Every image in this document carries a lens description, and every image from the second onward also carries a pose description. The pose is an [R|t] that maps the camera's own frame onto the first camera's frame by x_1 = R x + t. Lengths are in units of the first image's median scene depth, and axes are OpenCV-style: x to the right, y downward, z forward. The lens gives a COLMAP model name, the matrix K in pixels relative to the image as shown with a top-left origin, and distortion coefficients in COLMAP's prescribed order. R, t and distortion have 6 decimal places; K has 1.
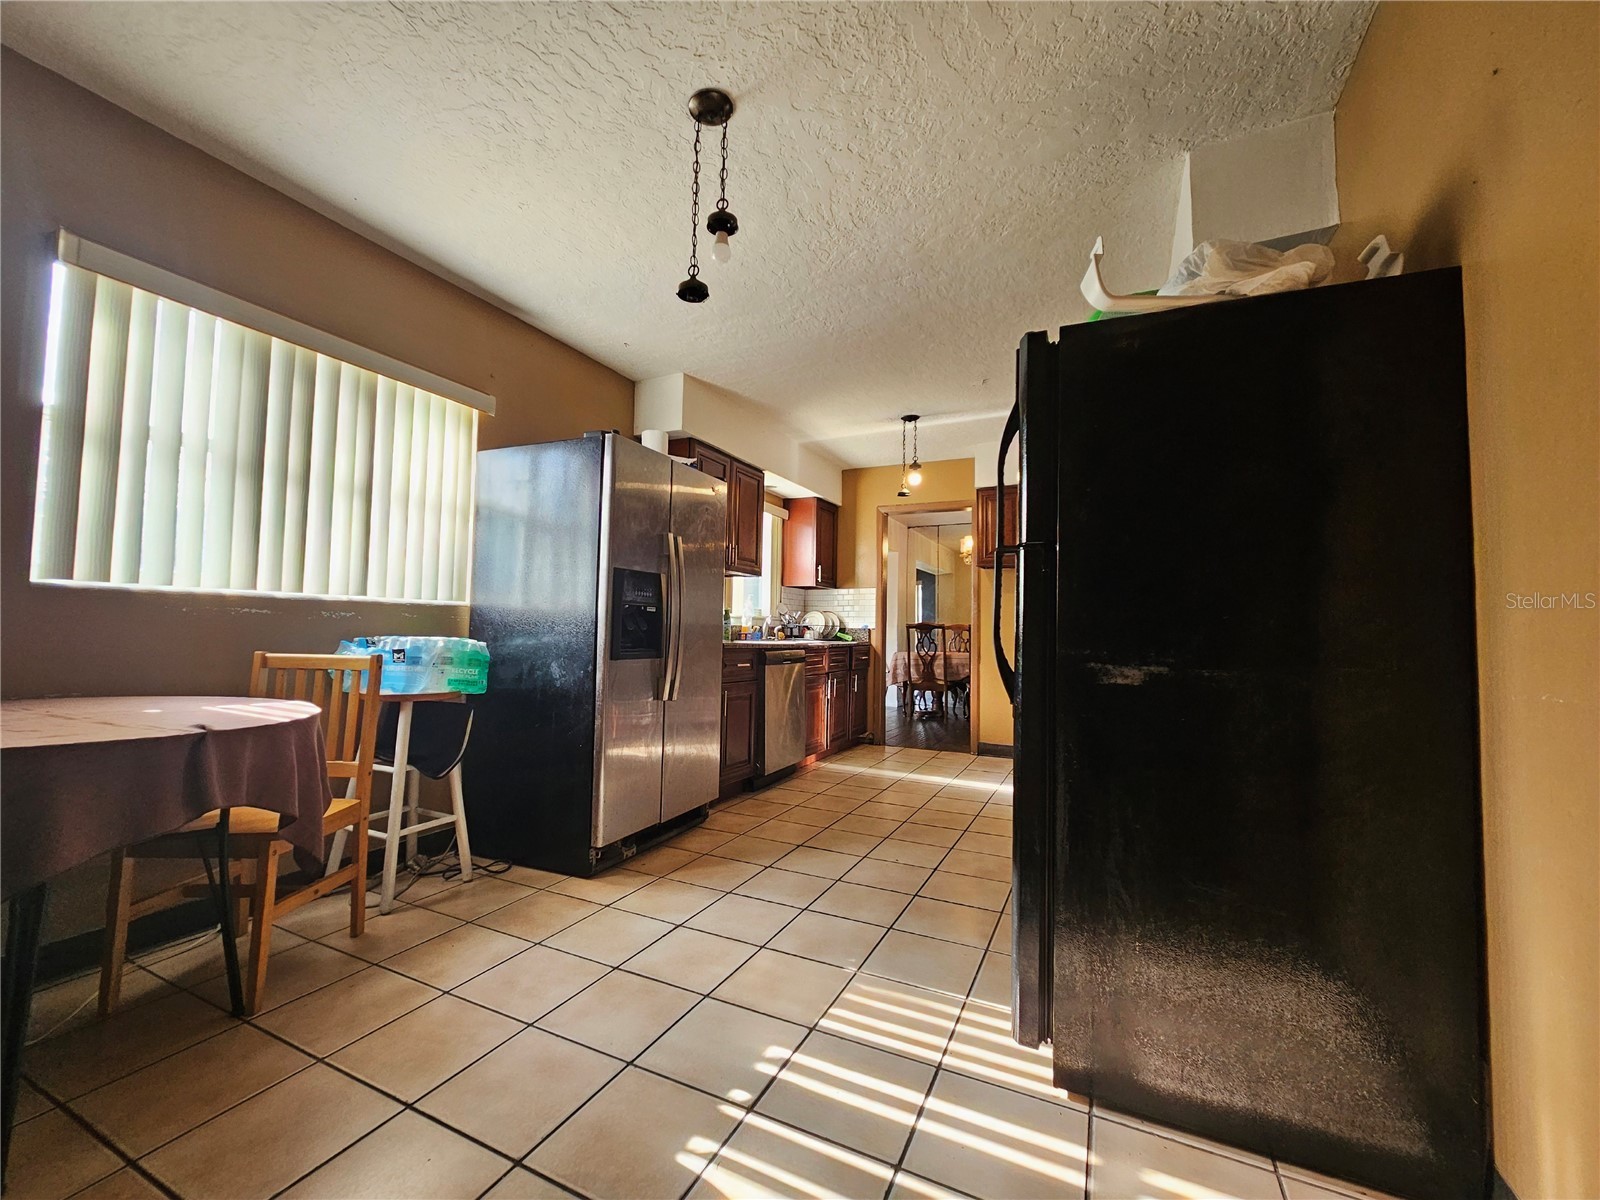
lens RADIAL K [[654.2, 0, 785.8], [0, 654.2, 600.6], [0, 0, 1]] dist [-0.001511, 0.001256]
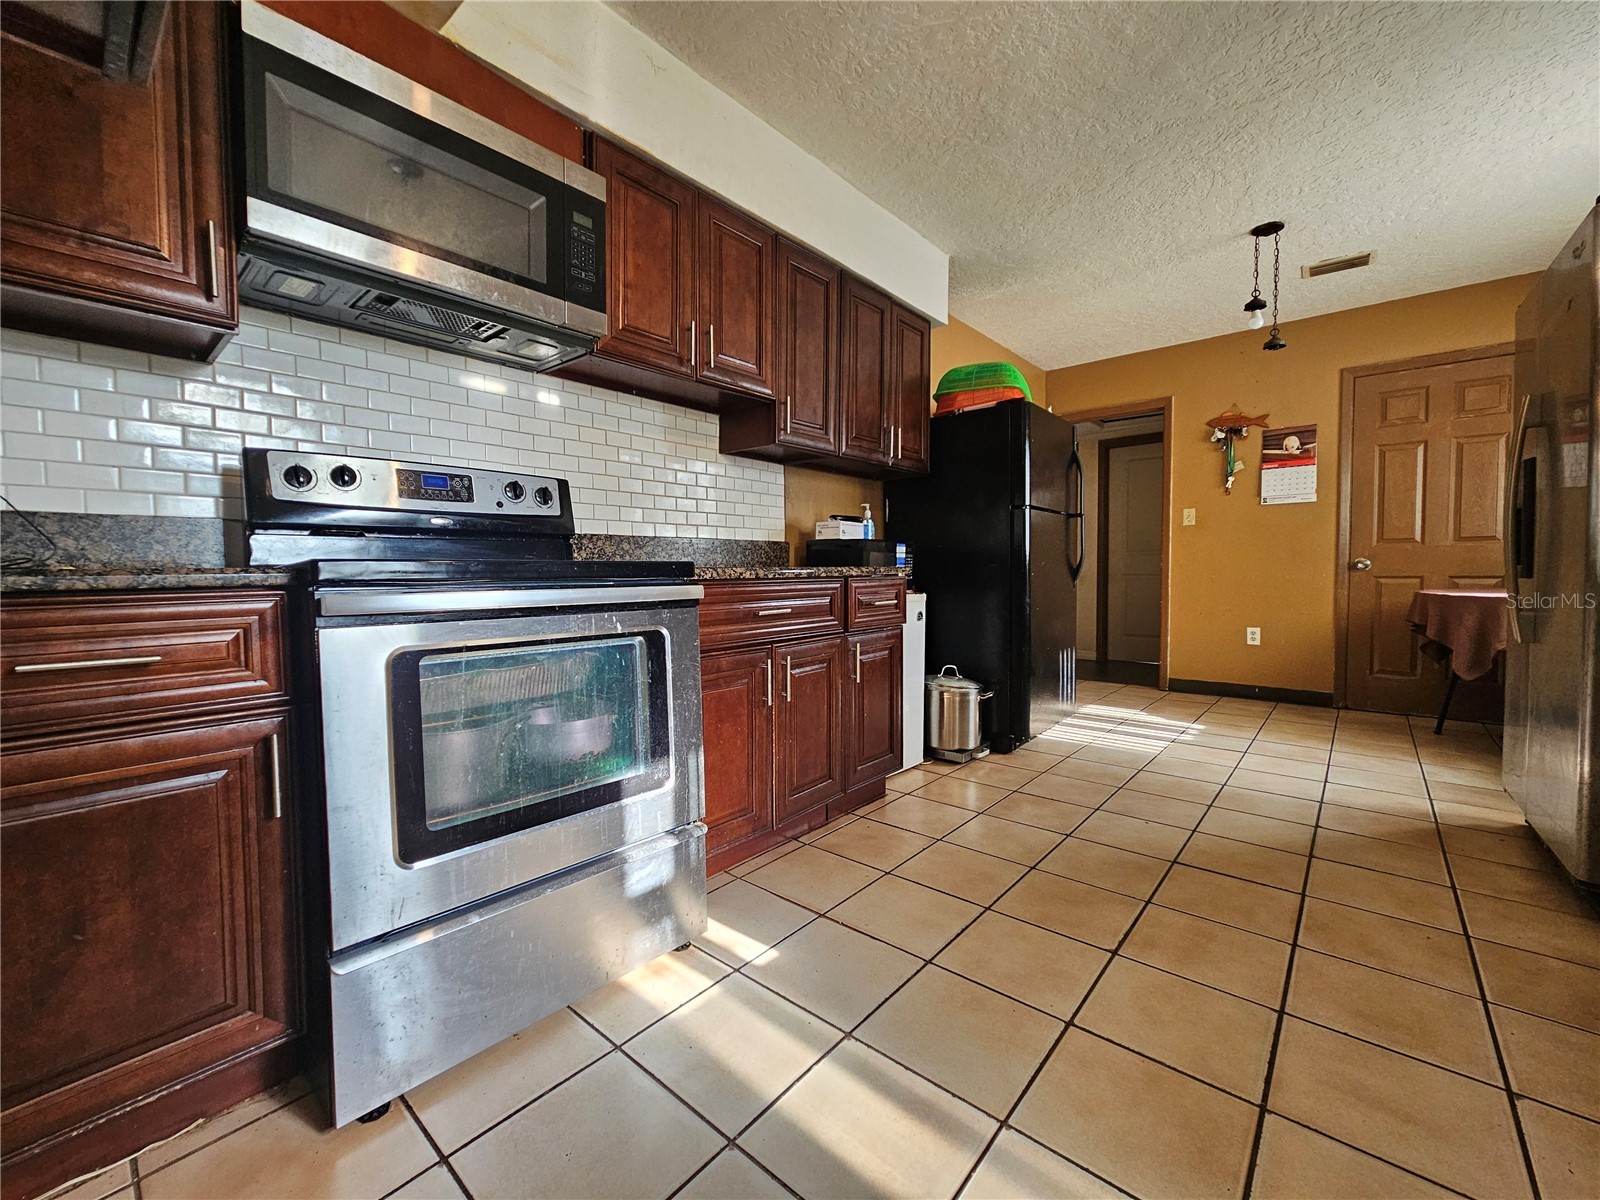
lens RADIAL K [[654.2, 0, 788.5], [0, 654.2, 596.0], [0, 0, 1]] dist [-0.001511, 0.001256]
pose [[-0.966478, -0.021905, 0.255812, 0.201744], [-0.023506, 0.999719, -0.003200, 0.064491], [-0.255669, -0.009105, -0.966721, 0.962487]]
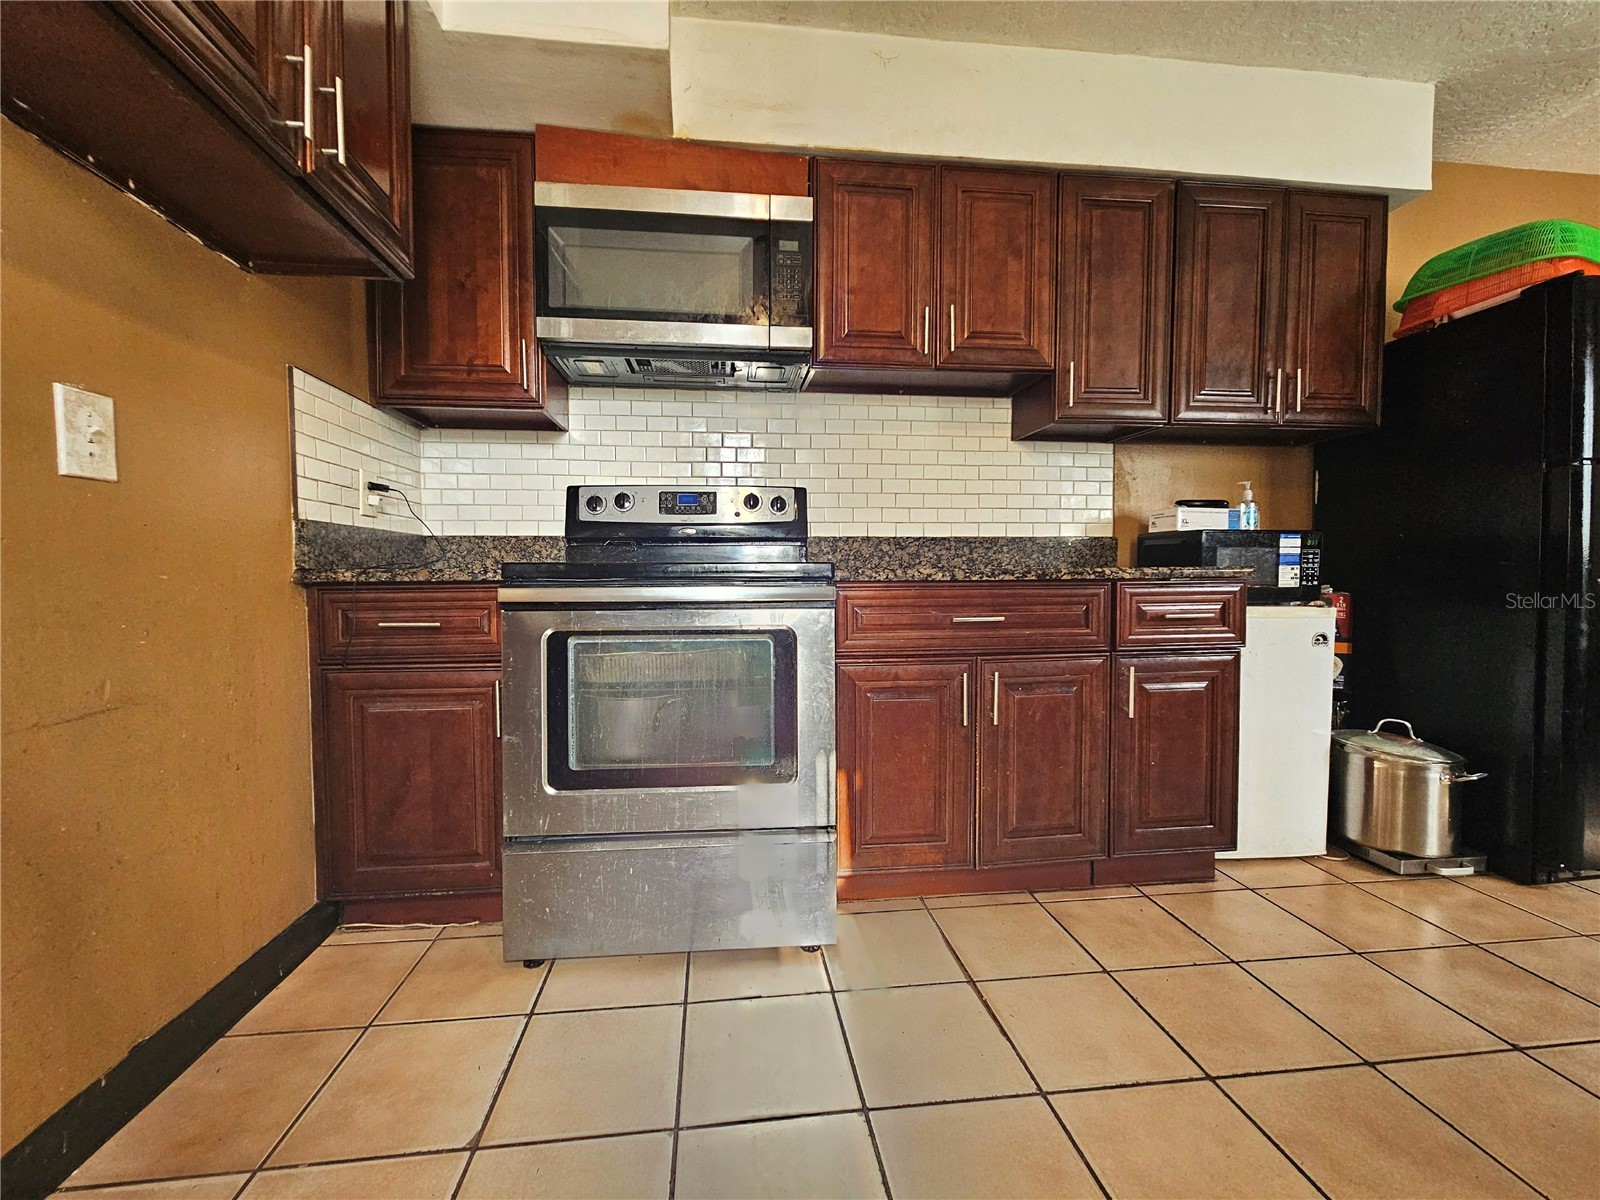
lens RADIAL K [[654.2, 0, 787.9], [0, 654.2, 596.4], [0, 0, 1]] dist [-0.001511, 0.001256]
pose [[-0.542266, -0.045505, 0.838974, 0.092342], [-0.048433, 0.998565, 0.022857, 0.058702], [-0.838810, -0.028240, -0.543692, 0.866865]]
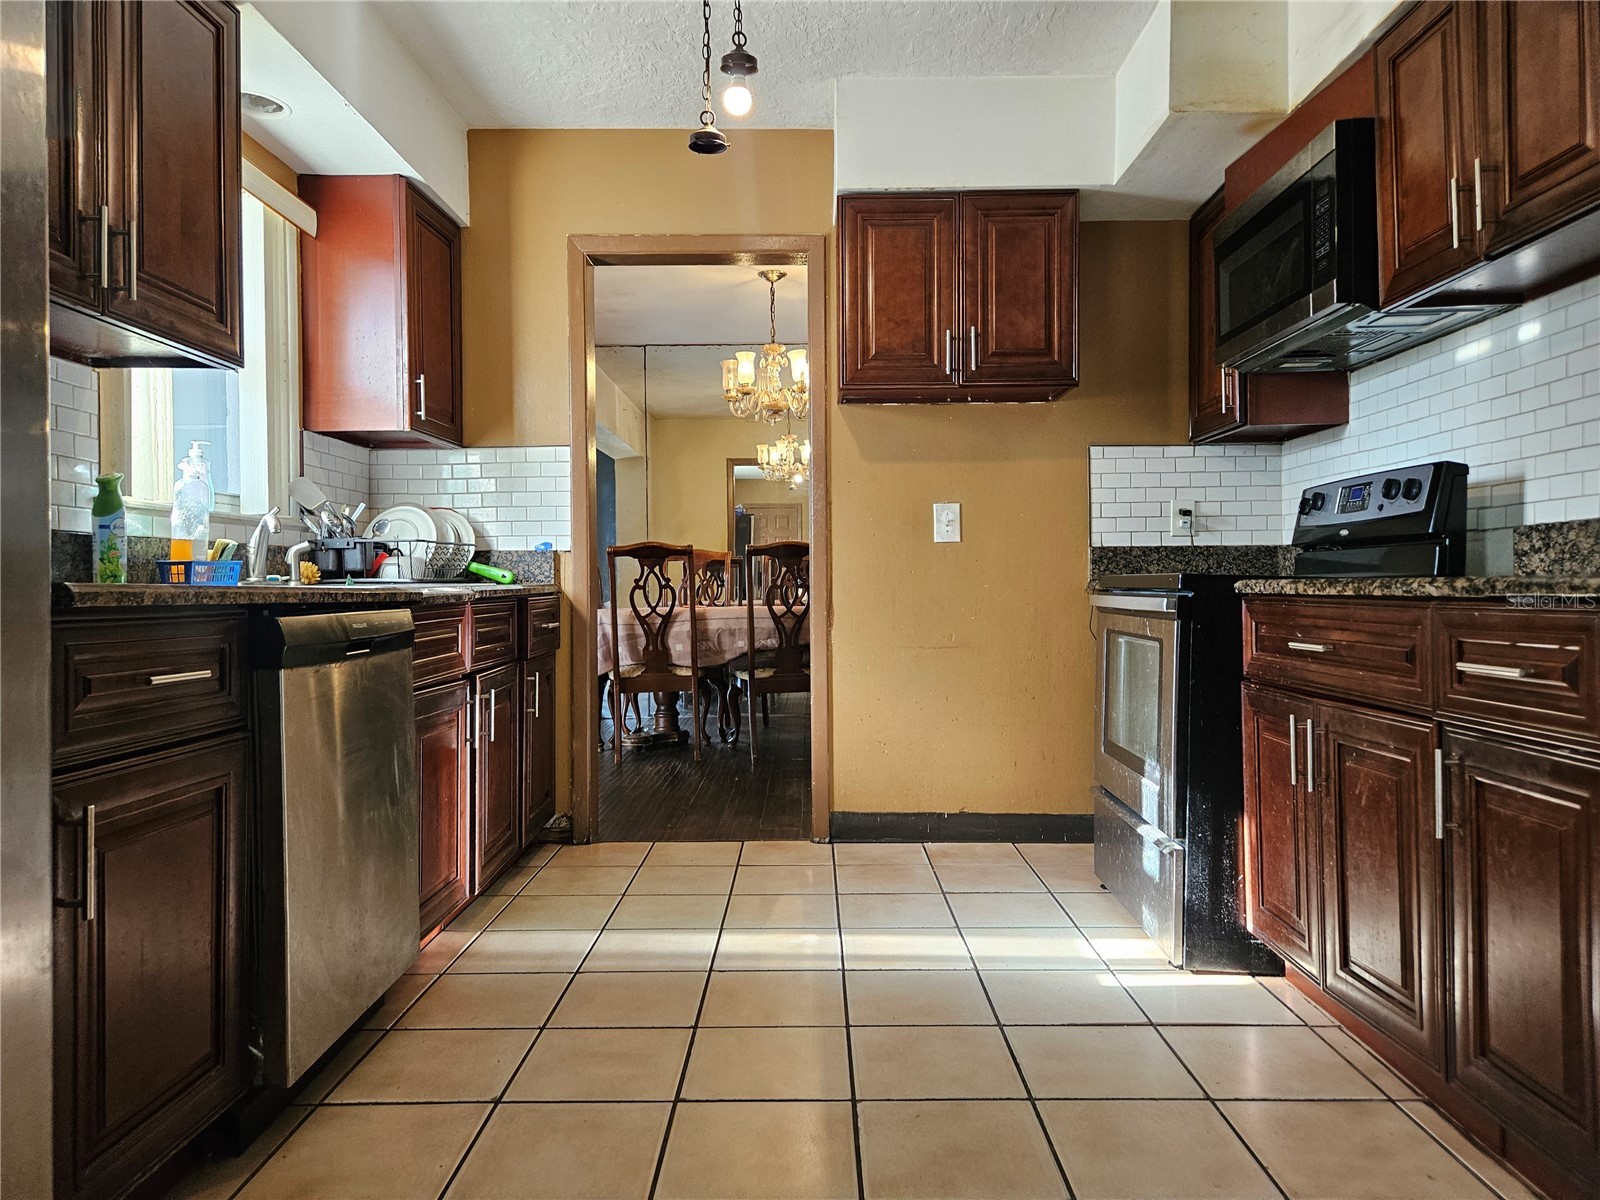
lens RADIAL K [[1071.7, 0, 802.8], [0, 1071.7, 588.3], [0, 0, 1]] dist [0.043286, -0.012439]
pose [[0.896802, -0.027815, 0.441557, -0.024453], [0.002722, 0.998350, 0.057362, 0.029651], [-0.442424, -0.050240, 0.895398, 0.370909]]
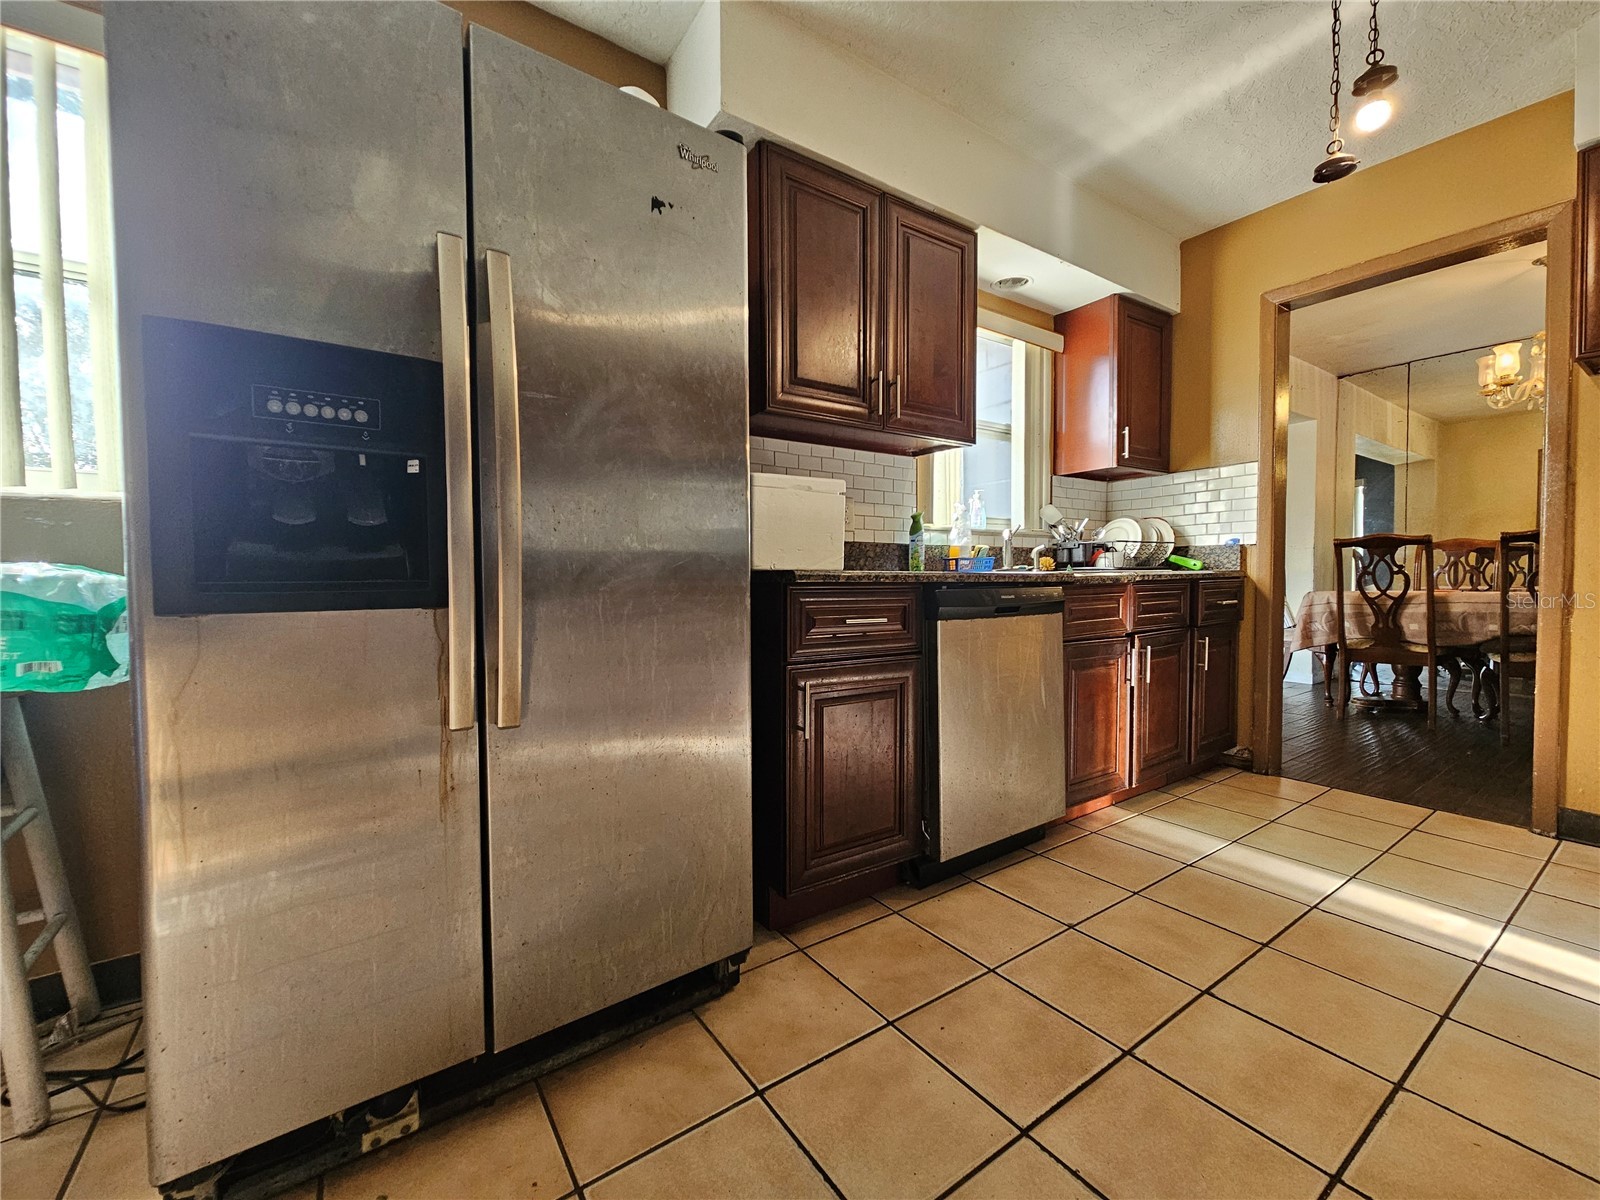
lens RADIAL K [[654.2, 0, 794.4], [0, 654.2, 597.8], [0, 0, 1]] dist [-0.001511, 0.001256]
pose [[0.875112, -0.007601, -0.483861, 0.071060], [0.046305, 0.996604, 0.068092, 0.034315], [0.481701, -0.081993, 0.872492, 0.402223]]
